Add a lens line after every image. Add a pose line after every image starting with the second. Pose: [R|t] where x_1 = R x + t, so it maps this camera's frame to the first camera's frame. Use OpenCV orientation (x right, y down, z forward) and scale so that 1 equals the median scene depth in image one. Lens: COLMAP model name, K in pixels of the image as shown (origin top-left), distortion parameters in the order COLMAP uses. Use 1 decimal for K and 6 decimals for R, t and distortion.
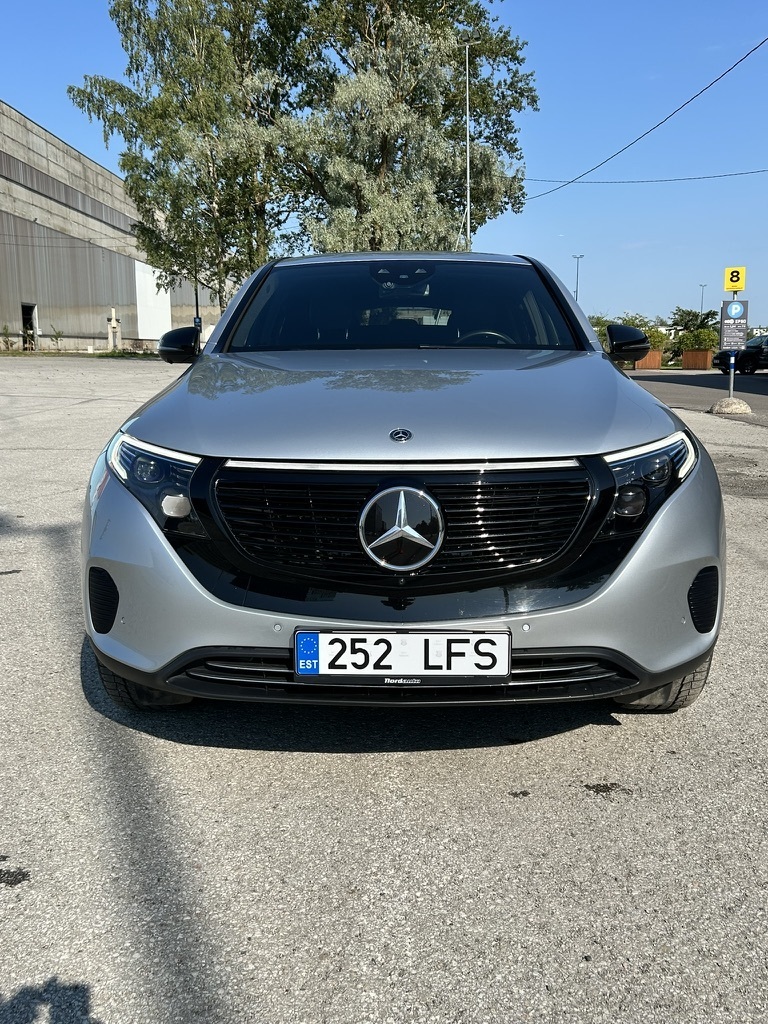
lens RADIAL K [[912.1, 0, 374.3], [0, 912.1, 532.7], [0, 0, 1]] dist [0.043898, -0.047952]
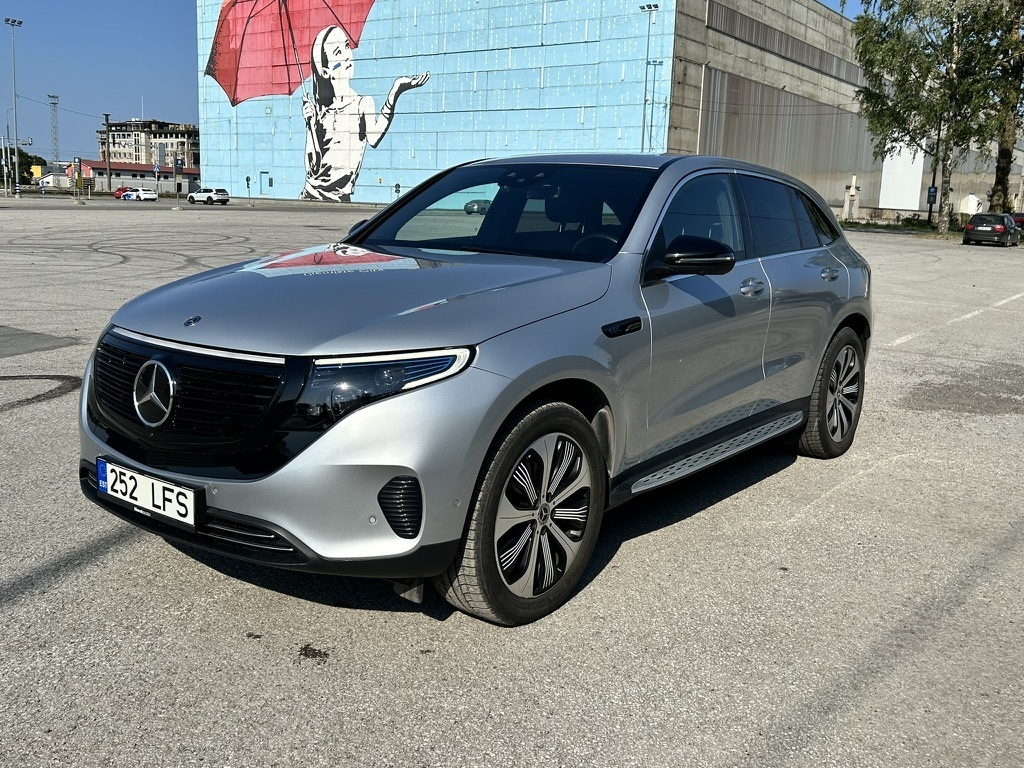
lens RADIAL K [[933.3, 0, 514.3], [0, 933.3, 406.7], [0, 0, 1]] dist [0.001093, 0.018878]
pose [[0.812437, 0.153872, -0.562378, 0.925828], [-0.151624, 0.987119, 0.051041, -0.101980], [0.562988, 0.043803, 0.825303, 0.164297]]
